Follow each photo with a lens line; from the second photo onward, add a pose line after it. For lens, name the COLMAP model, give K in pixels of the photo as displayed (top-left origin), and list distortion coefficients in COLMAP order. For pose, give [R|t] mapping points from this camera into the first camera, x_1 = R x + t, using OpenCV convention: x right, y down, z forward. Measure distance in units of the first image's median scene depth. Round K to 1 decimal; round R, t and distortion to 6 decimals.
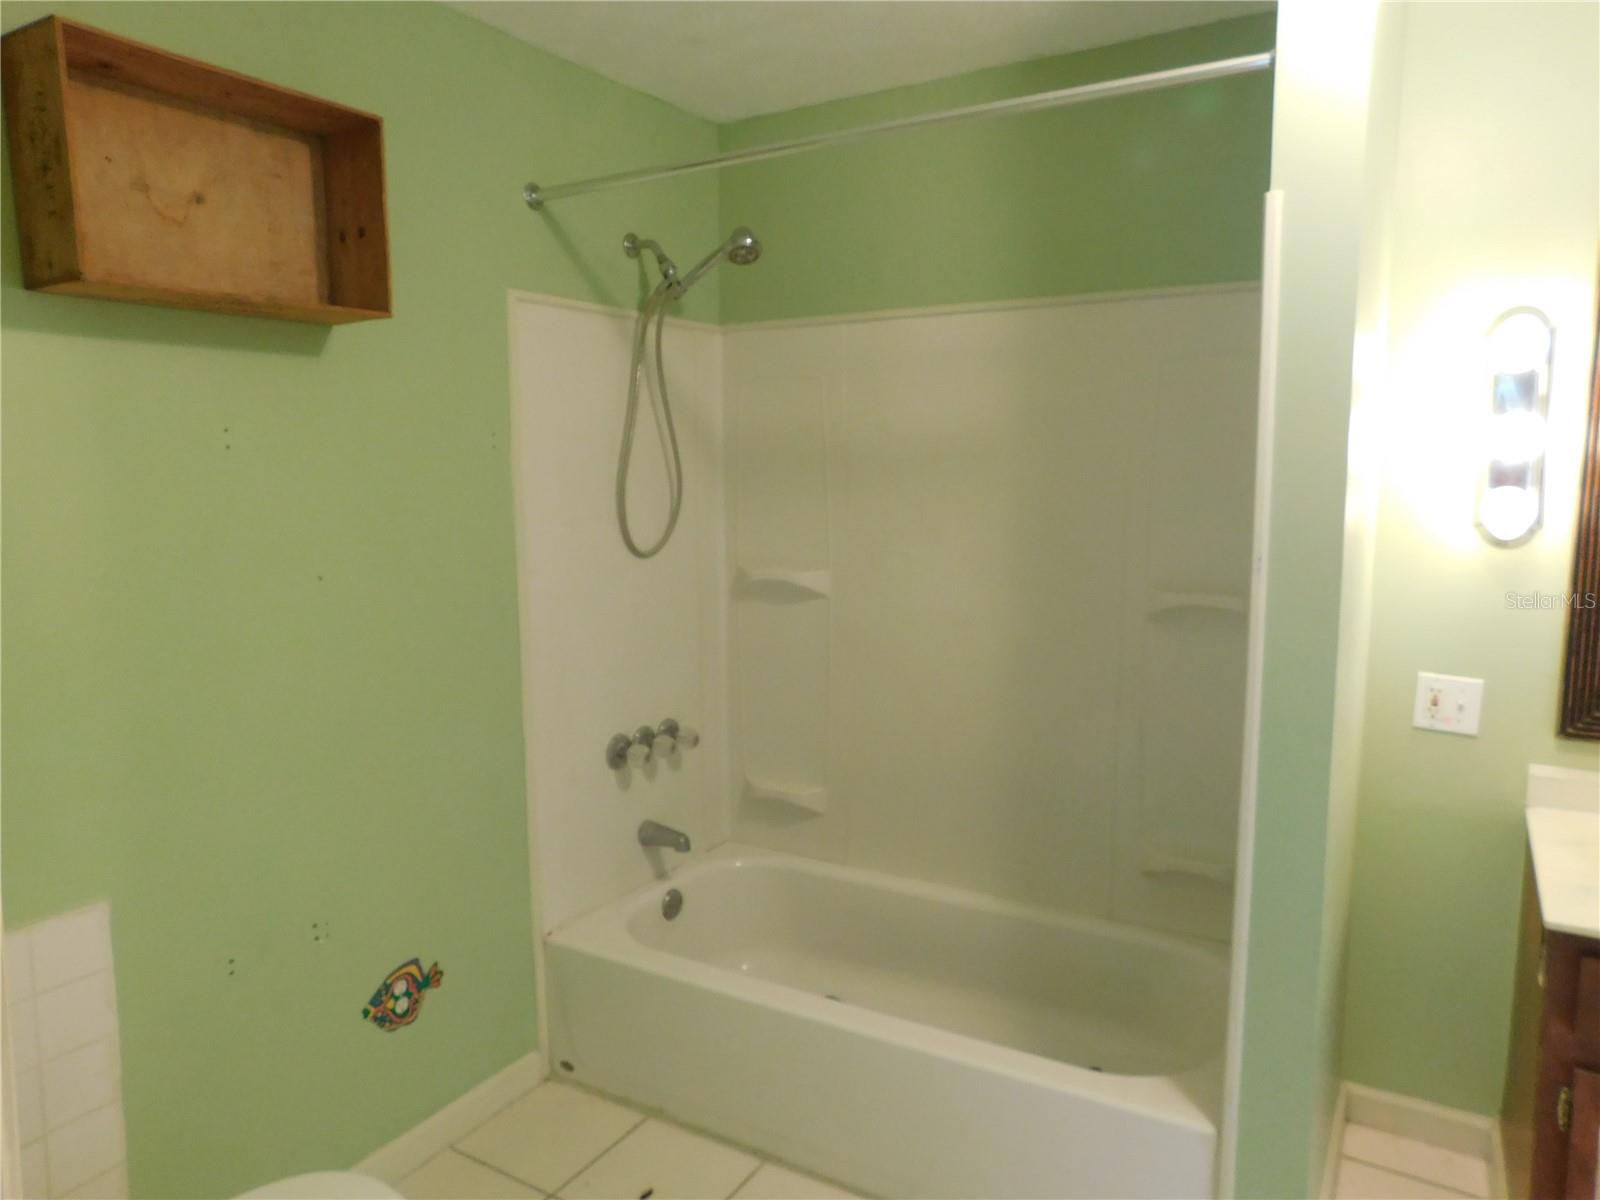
lens RADIAL K [[1075.0, 0, 797.8], [0, 1075.0, 592.0], [0, 0, 1]] dist [-0.065052, 0.064396]
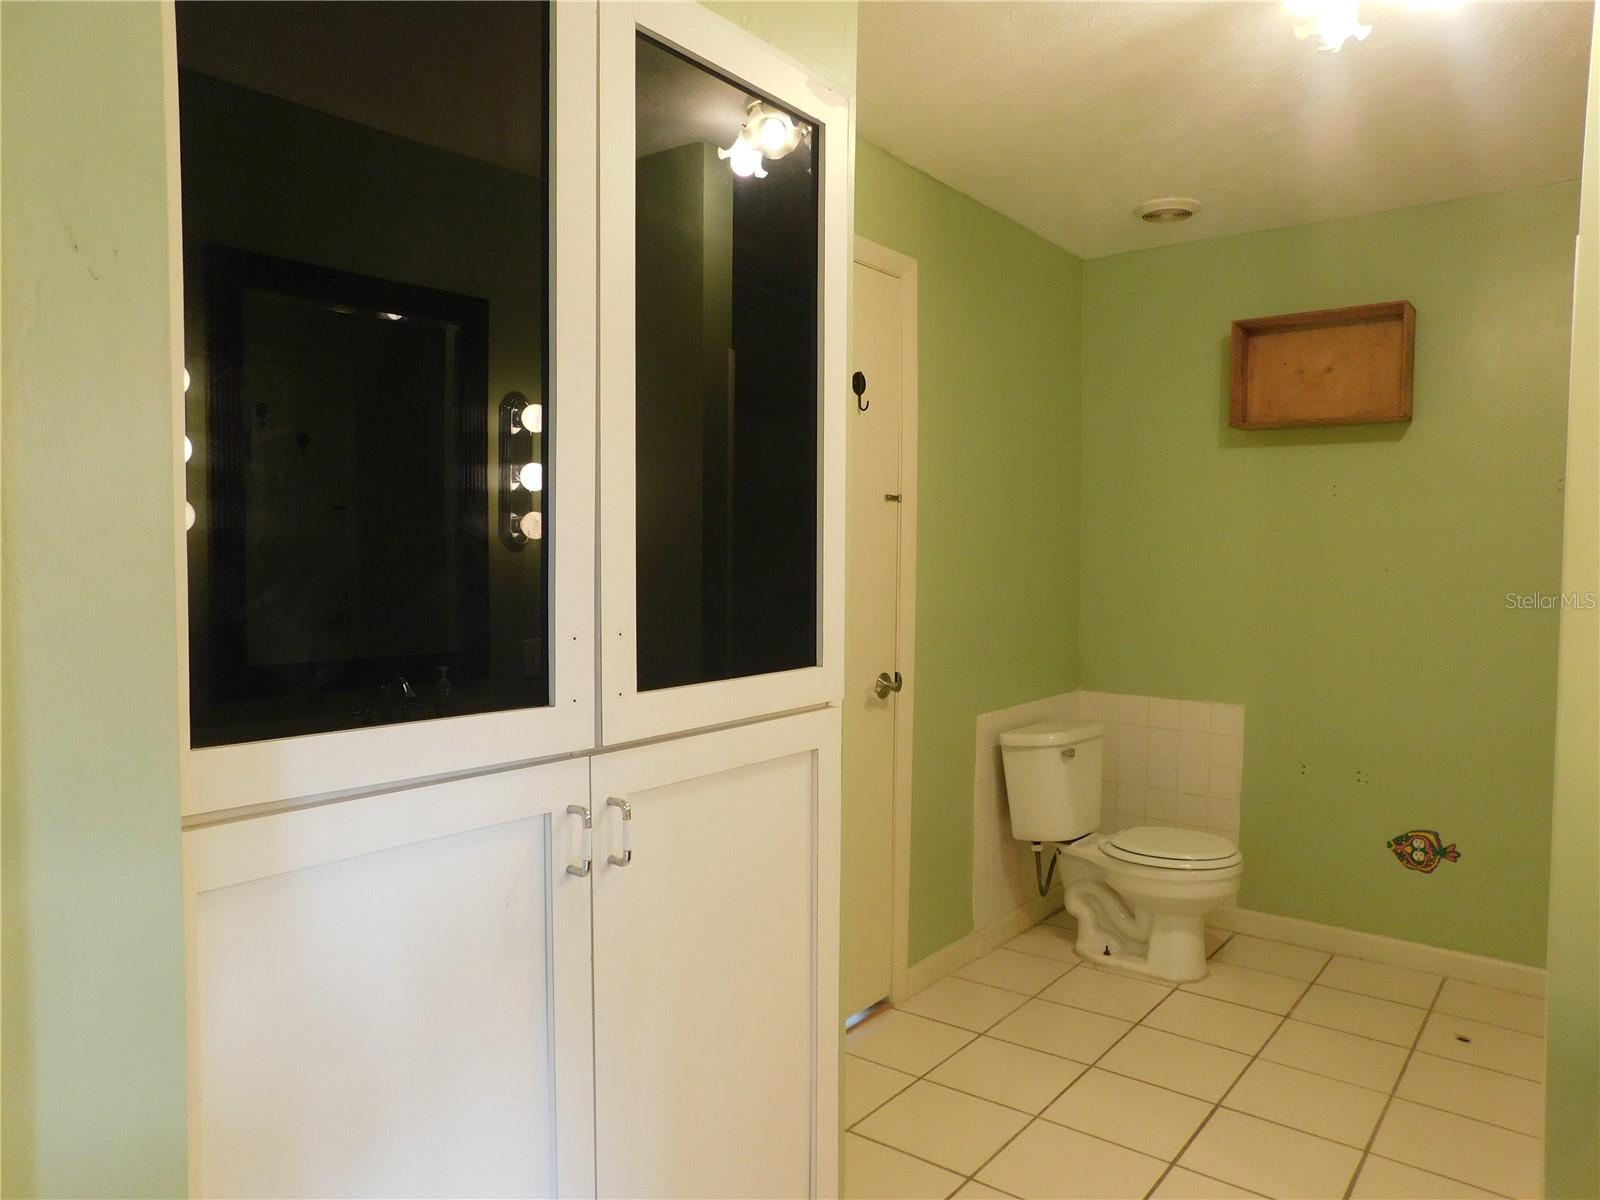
lens RADIAL K [[1075.0, 0, 797.8], [0, 1075.0, 592.0], [0, 0, 1]] dist [-0.065052, 0.064396]
pose [[-0.128193, 0.051205, -0.990426, 1.443483], [-0.124723, 0.989905, 0.067321, 0.026563], [0.983875, 0.132159, -0.120513, 0.298410]]
